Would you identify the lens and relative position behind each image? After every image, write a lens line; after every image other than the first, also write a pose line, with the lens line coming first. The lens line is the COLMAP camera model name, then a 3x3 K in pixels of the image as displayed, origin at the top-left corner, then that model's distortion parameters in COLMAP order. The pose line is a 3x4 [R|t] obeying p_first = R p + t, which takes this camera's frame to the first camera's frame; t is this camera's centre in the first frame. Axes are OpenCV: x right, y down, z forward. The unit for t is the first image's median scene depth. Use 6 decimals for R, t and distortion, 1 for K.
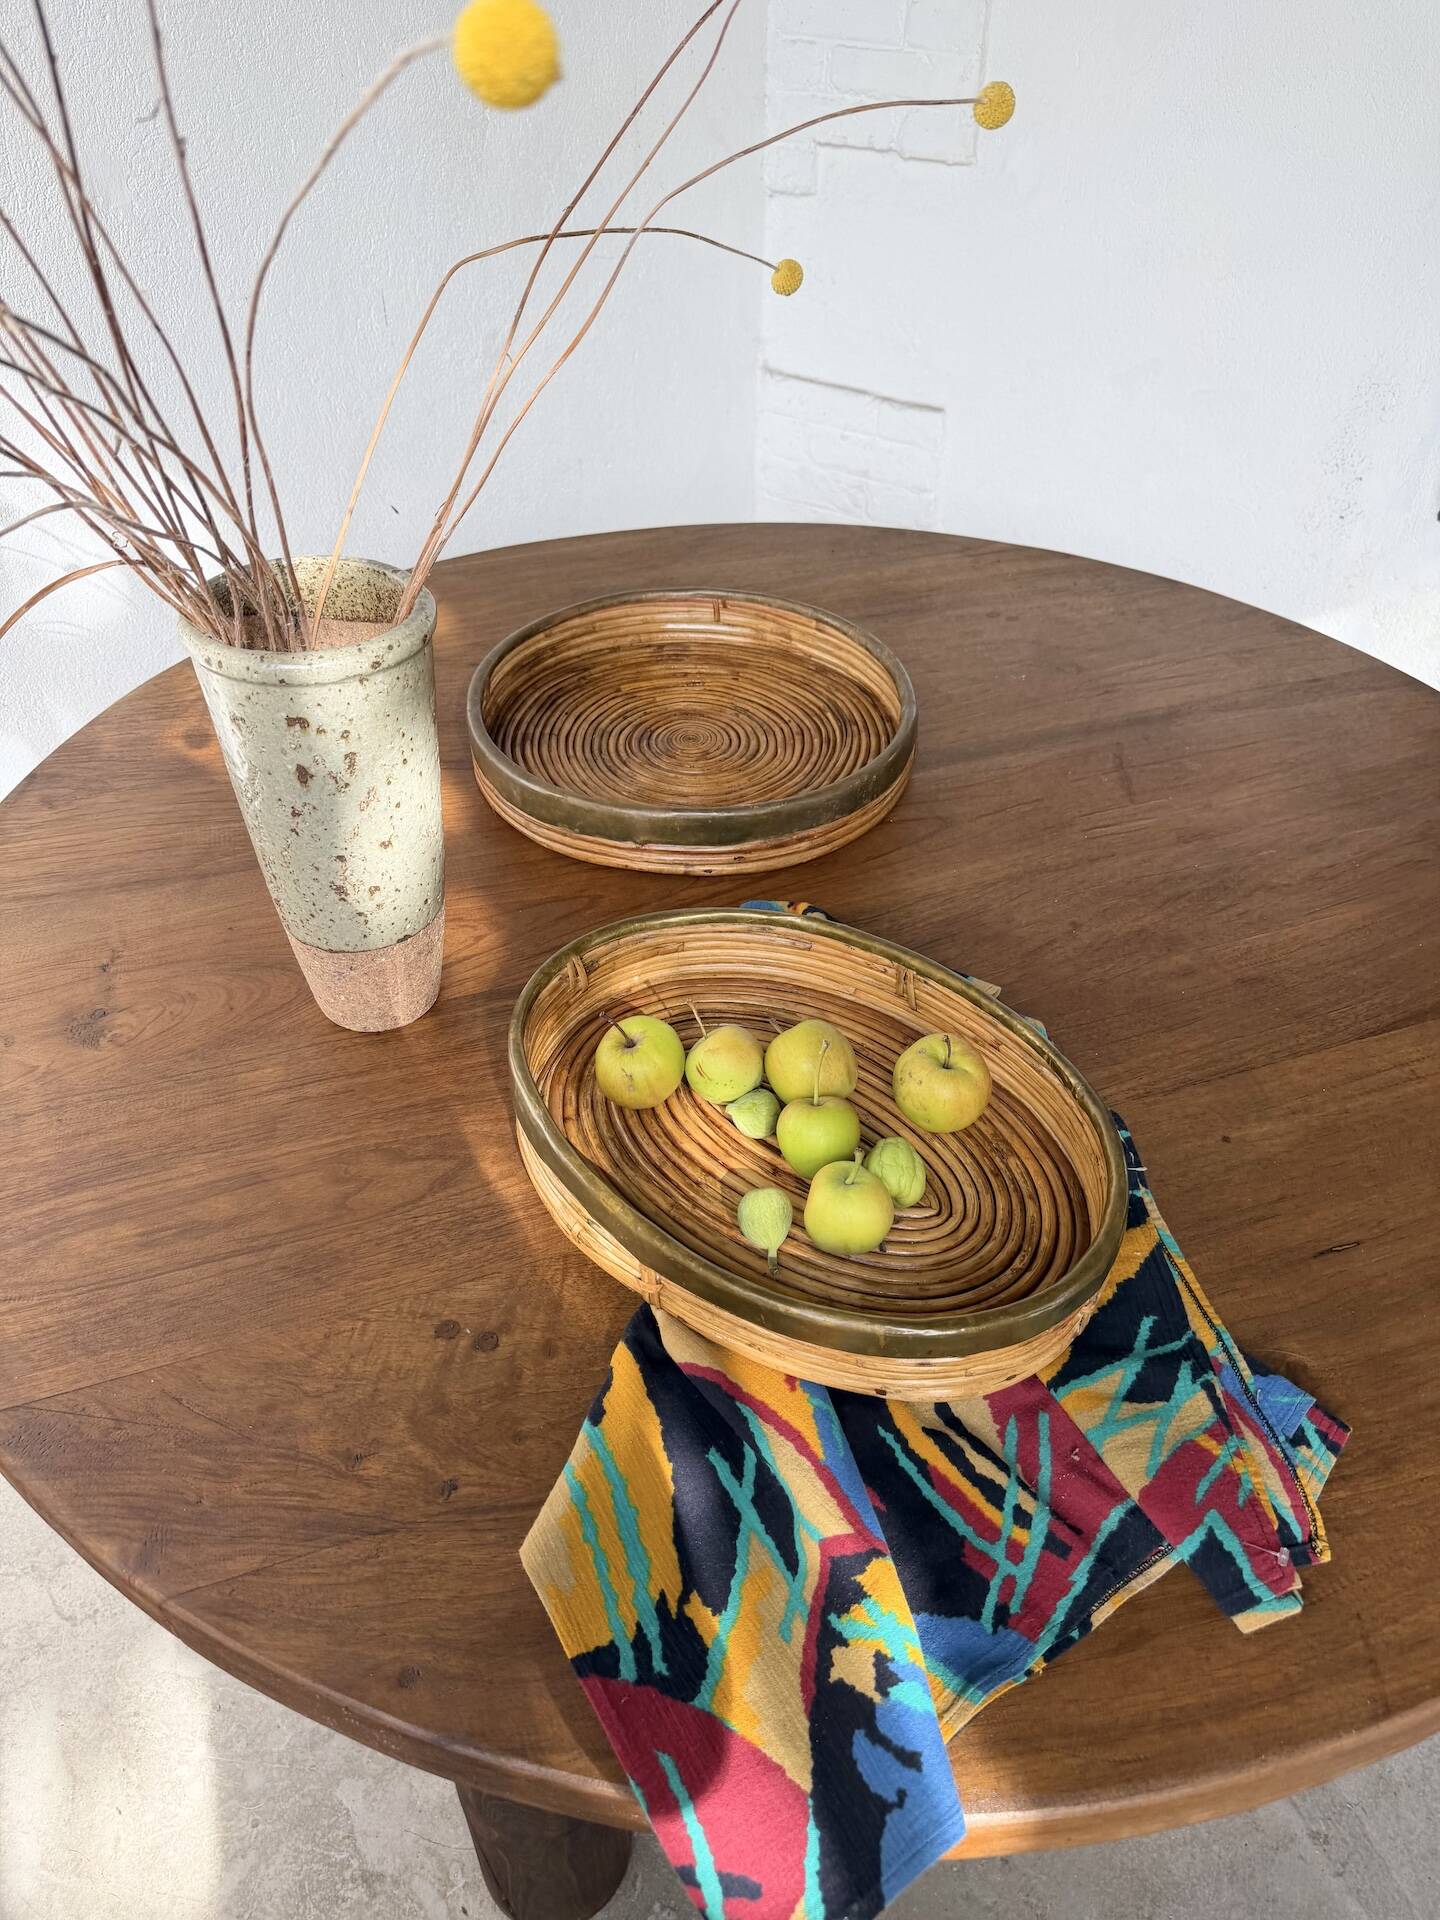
lens RADIAL K [[1375.9, 0, 725.4], [0, 1375.9, 982.3], [0, 0, 1]] dist [0.026047, -0.050687]
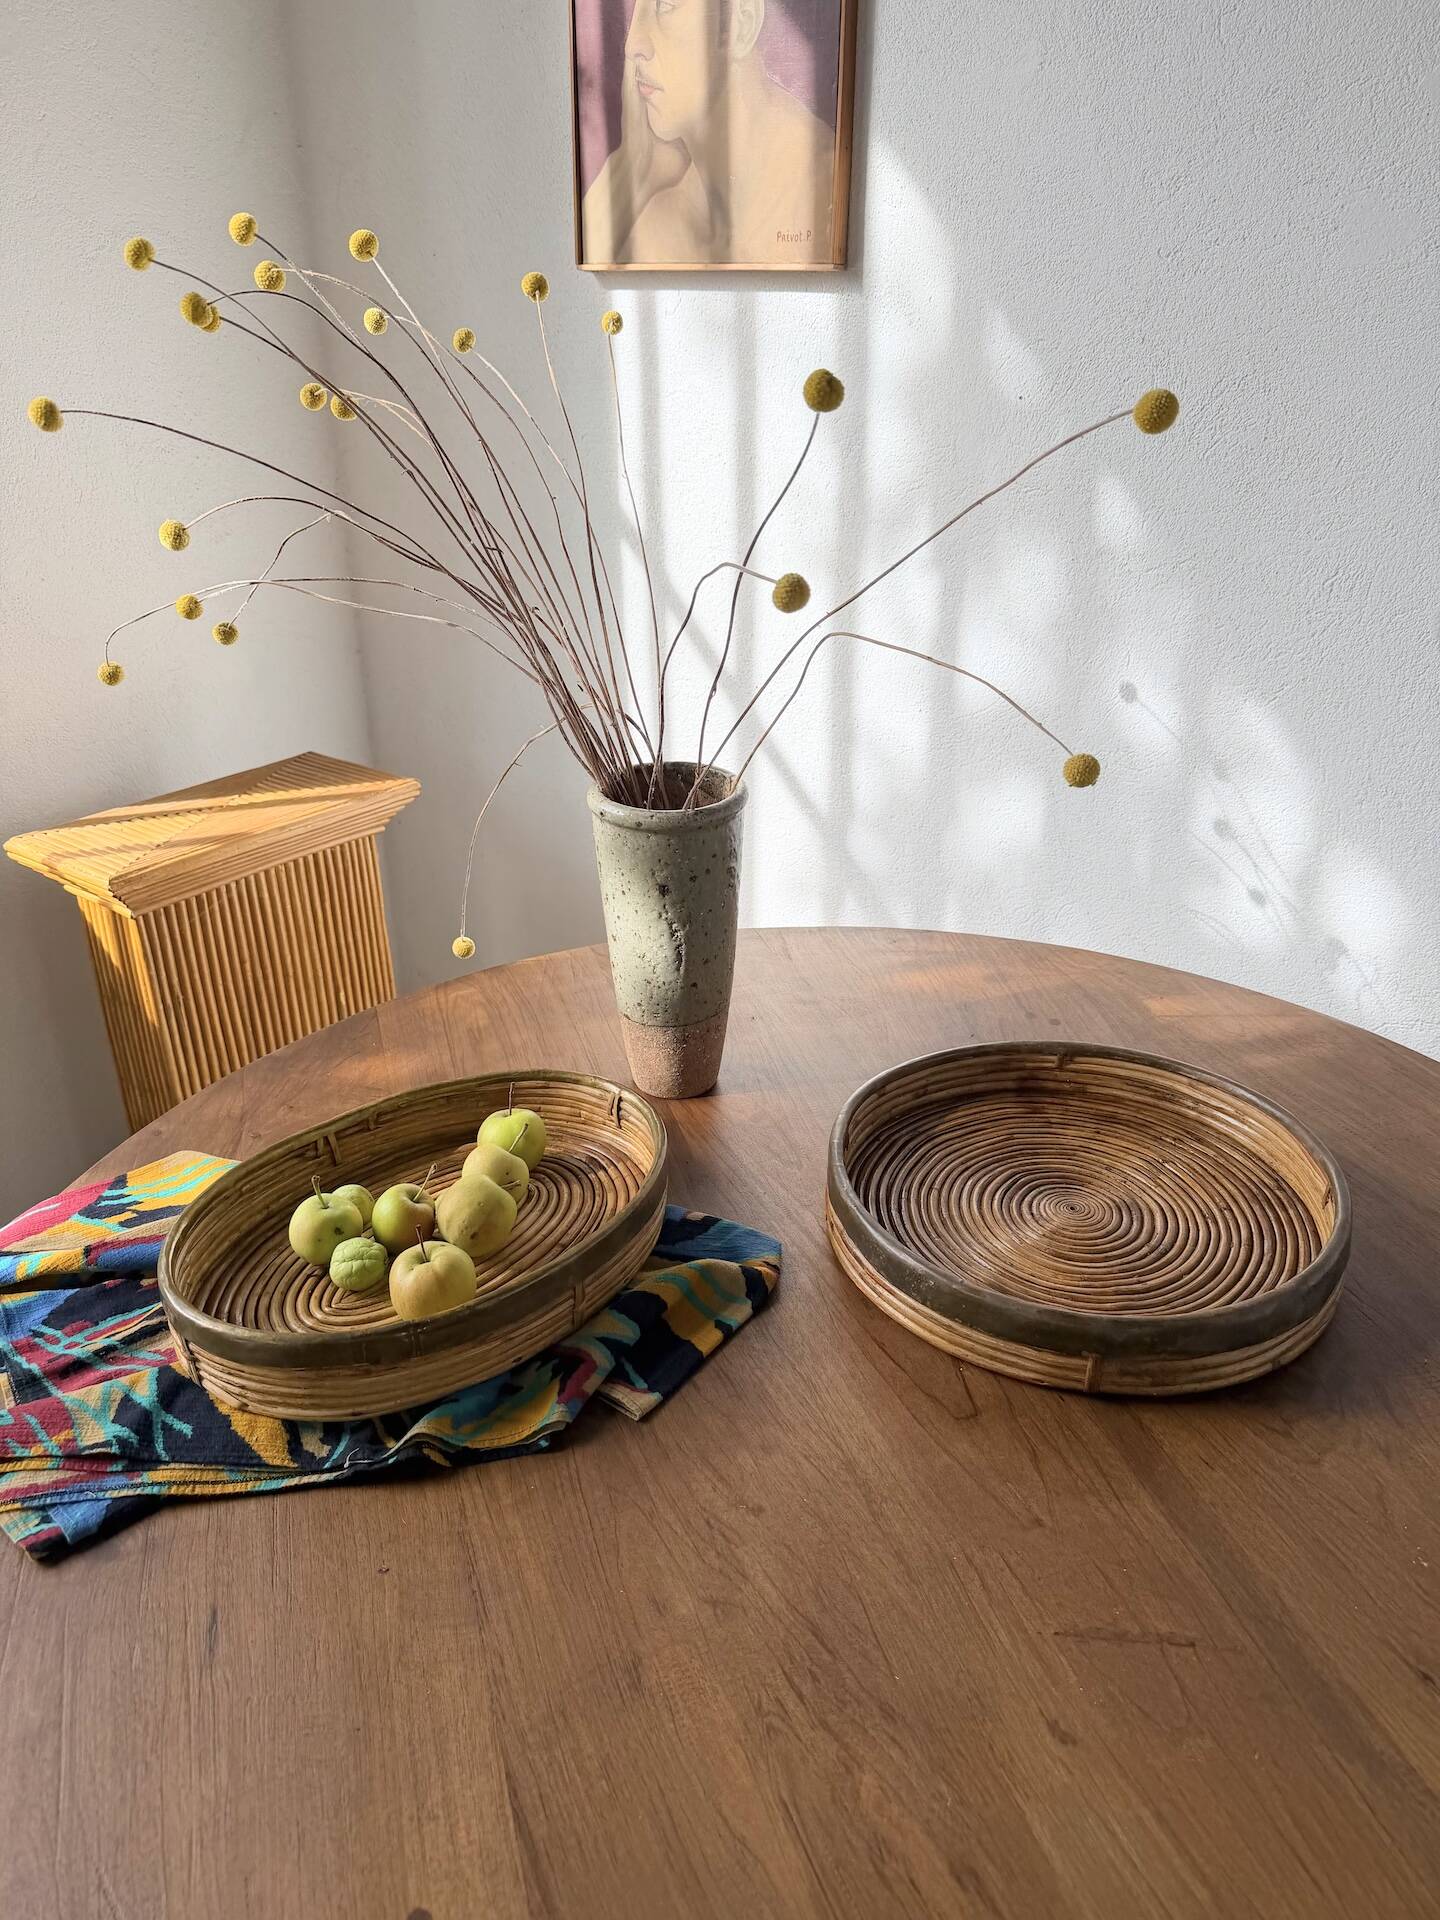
lens RADIAL K [[1365.7, 0, 716.2], [0, 1365.7, 957.1], [0, 0, 1]] dist [0.033572, -0.053149]
pose [[-0.055063, 0.413831, -0.908687, 0.829547], [-0.643419, 0.681215, 0.349225, -0.511675], [0.763531, 0.603896, 0.228757, 0.587419]]
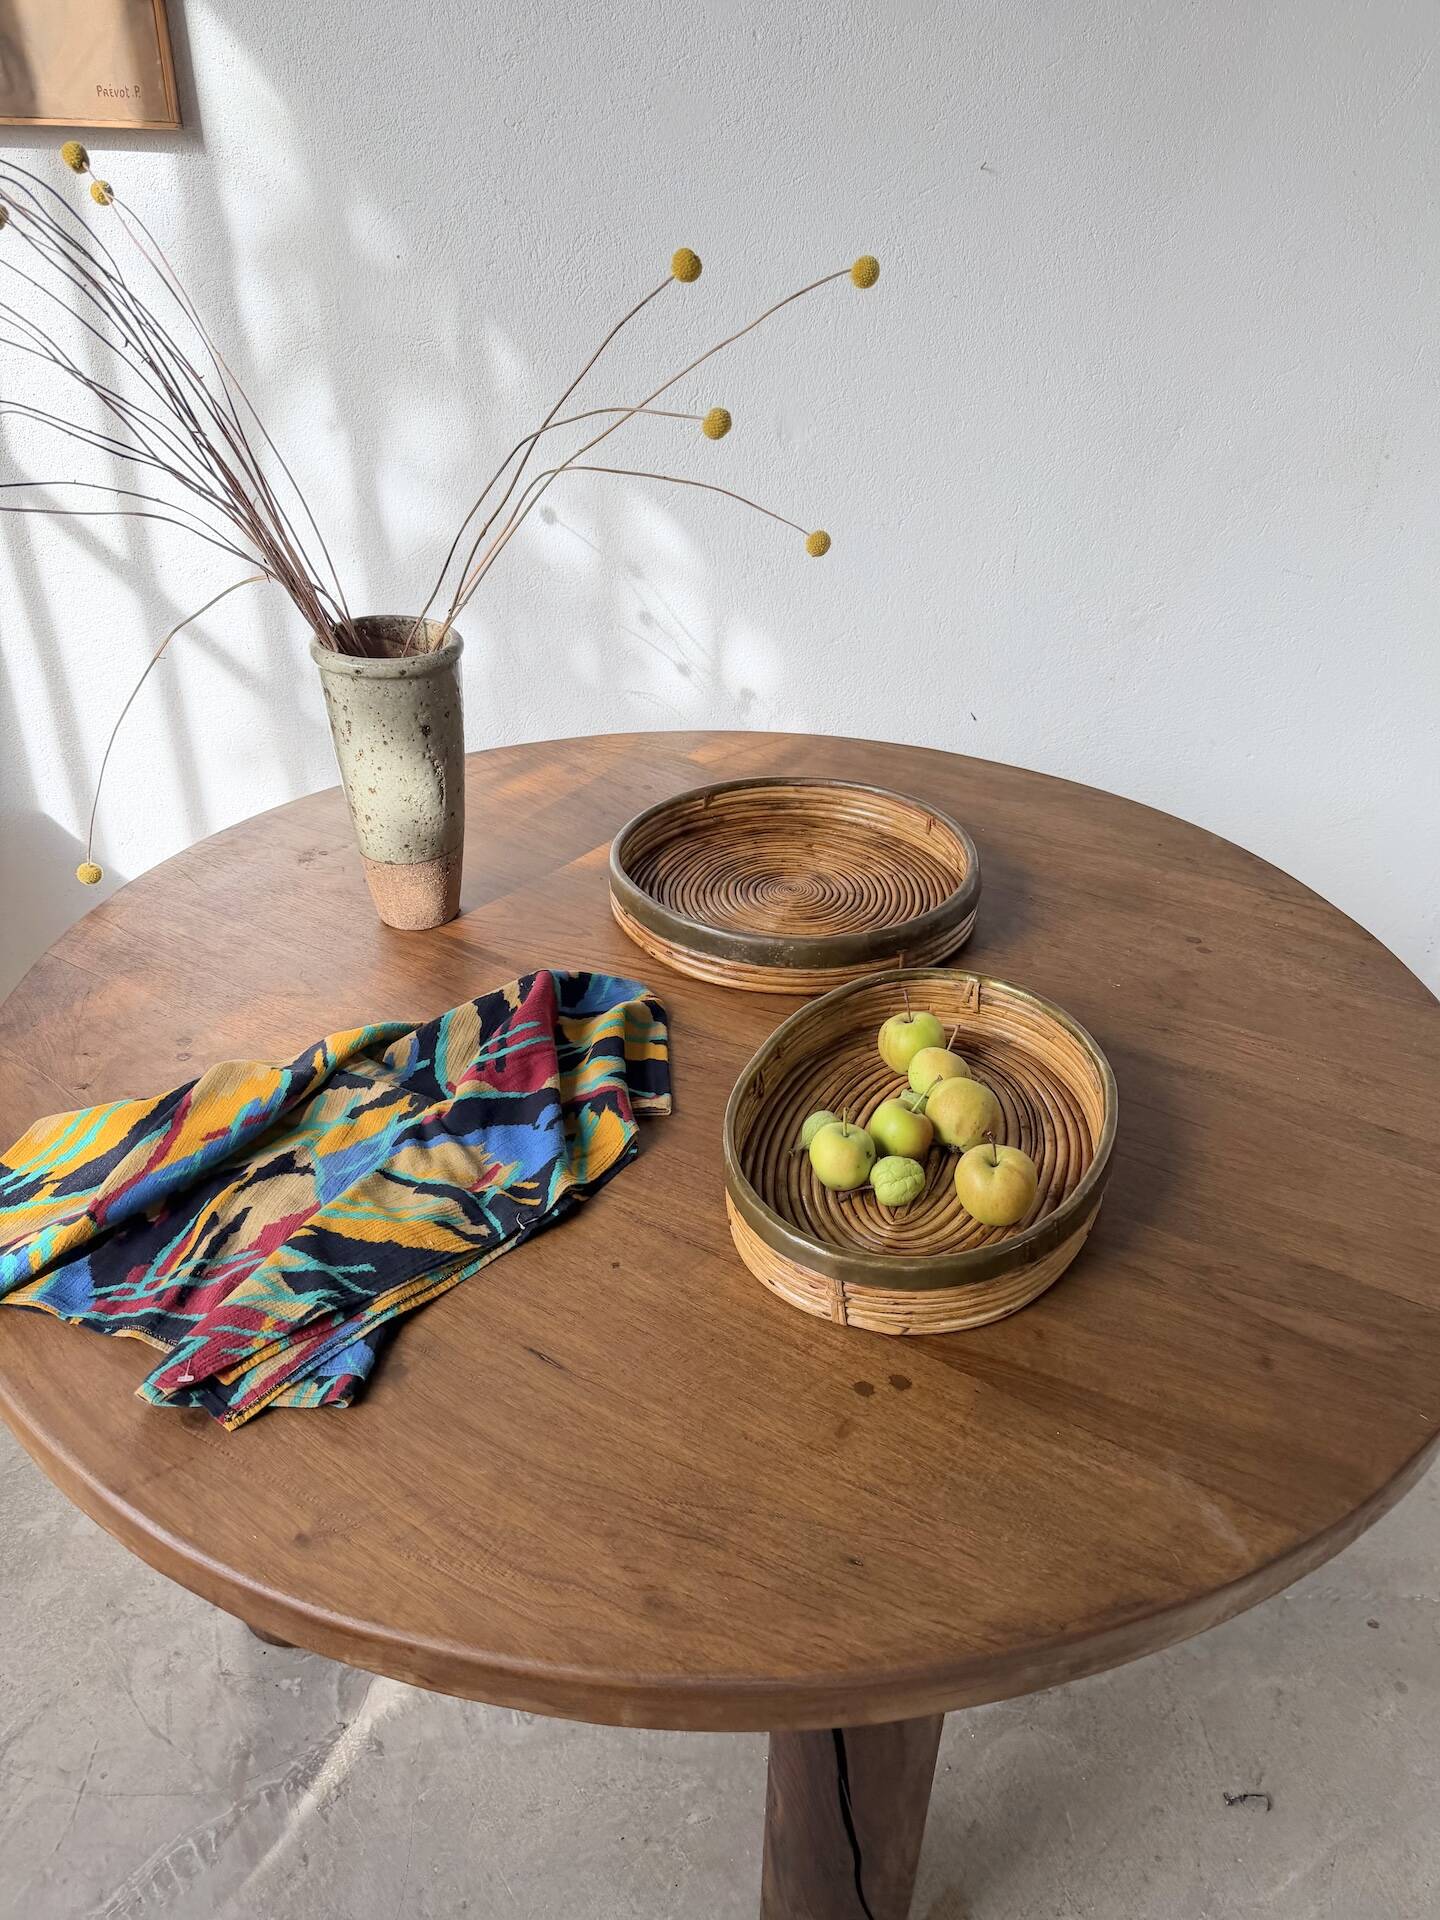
lens RADIAL K [[1365.7, 0, 715.4], [0, 1365.7, 978.5], [0, 0, 1]] dist [0.033572, -0.053149]
pose [[0.605180, 0.405823, -0.684883, 0.894851], [-0.517418, 0.854328, 0.049022, -0.152291], [0.605009, 0.324704, 0.727002, 0.124848]]
